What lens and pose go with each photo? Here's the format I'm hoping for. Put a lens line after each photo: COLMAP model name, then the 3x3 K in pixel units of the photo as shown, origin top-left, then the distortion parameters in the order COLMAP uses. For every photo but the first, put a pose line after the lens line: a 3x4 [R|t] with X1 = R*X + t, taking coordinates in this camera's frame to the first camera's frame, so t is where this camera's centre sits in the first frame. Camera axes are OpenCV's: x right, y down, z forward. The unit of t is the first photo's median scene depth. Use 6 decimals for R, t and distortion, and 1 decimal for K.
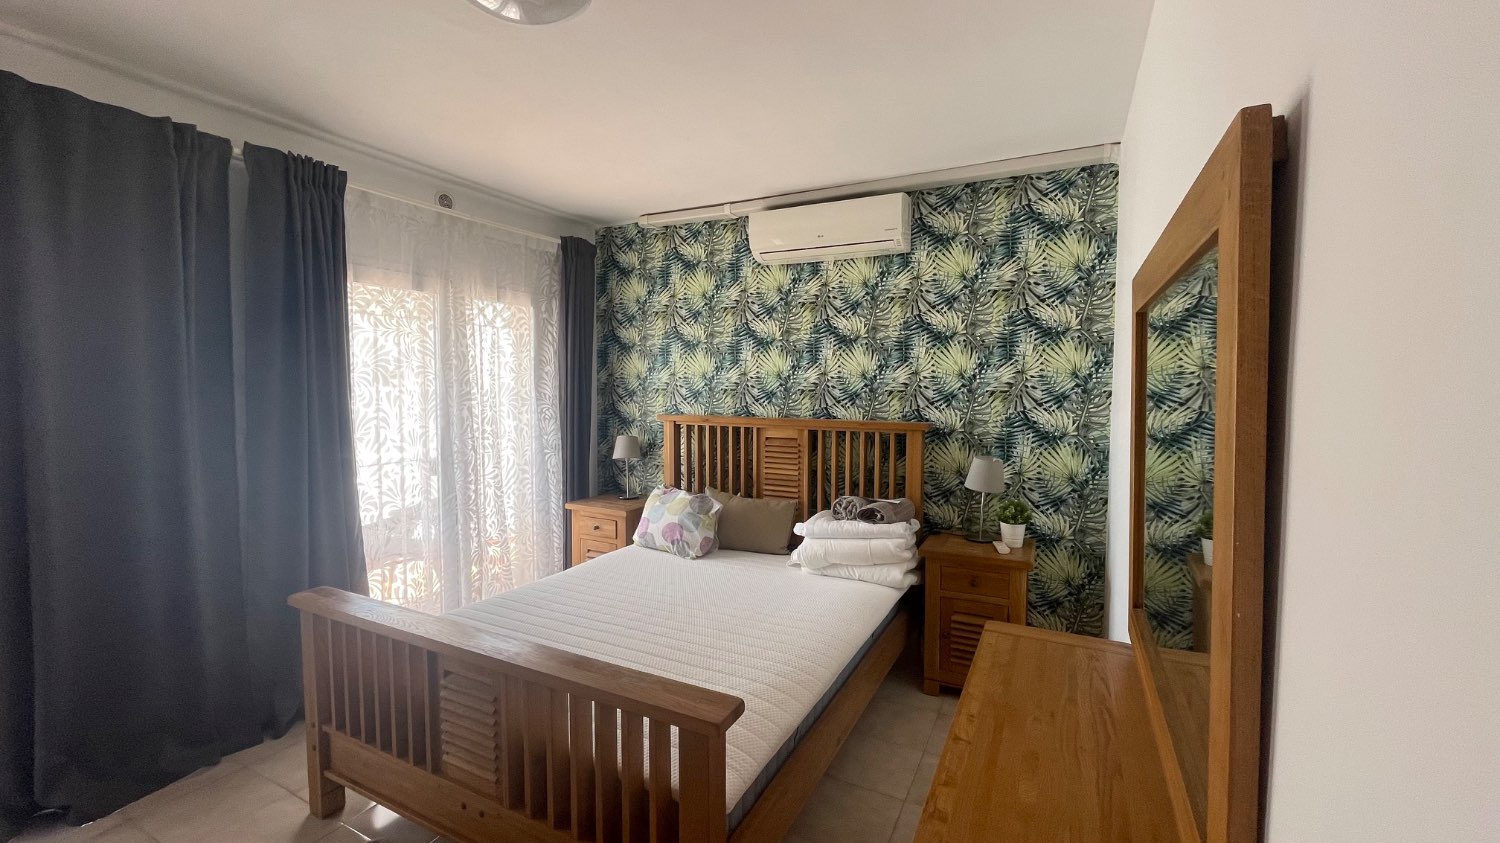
lens RADIAL K [[533.0, 0, 752.4], [0, 533.0, 410.4], [0, 0, 1]] dist [0.000305, 0.000008]
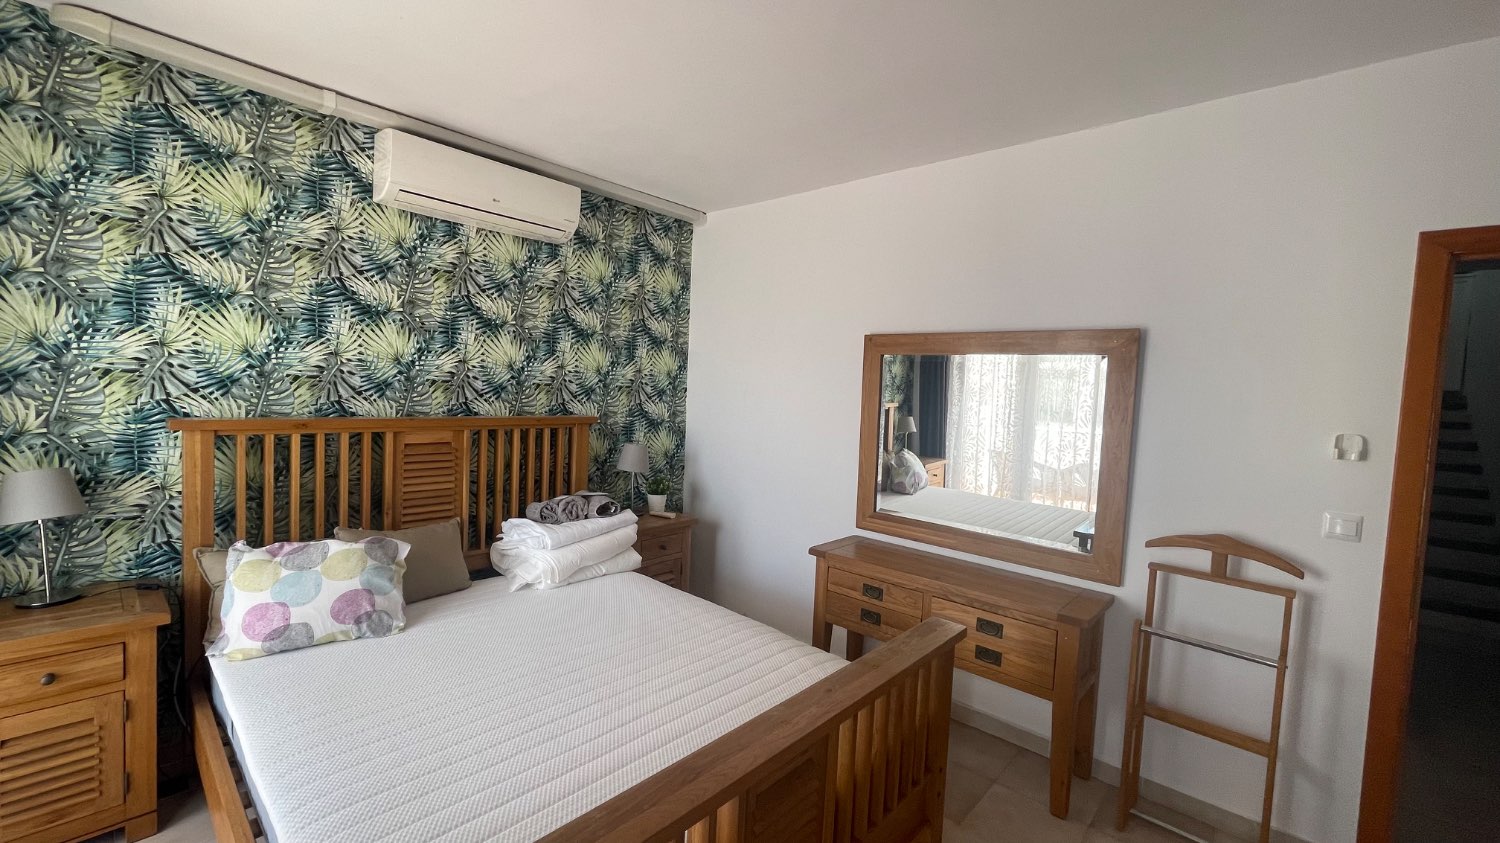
lens RADIAL K [[608.8, 0, 751.4], [0, 608.8, 419.1], [0, 0, 1]] dist [0.003502, -0.000174]
pose [[0.308261, -0.040652, 0.950433, -0.621521], [0.006066, 0.999150, 0.040769, -0.015313], [-0.951283, -0.006802, 0.308245, 0.279954]]
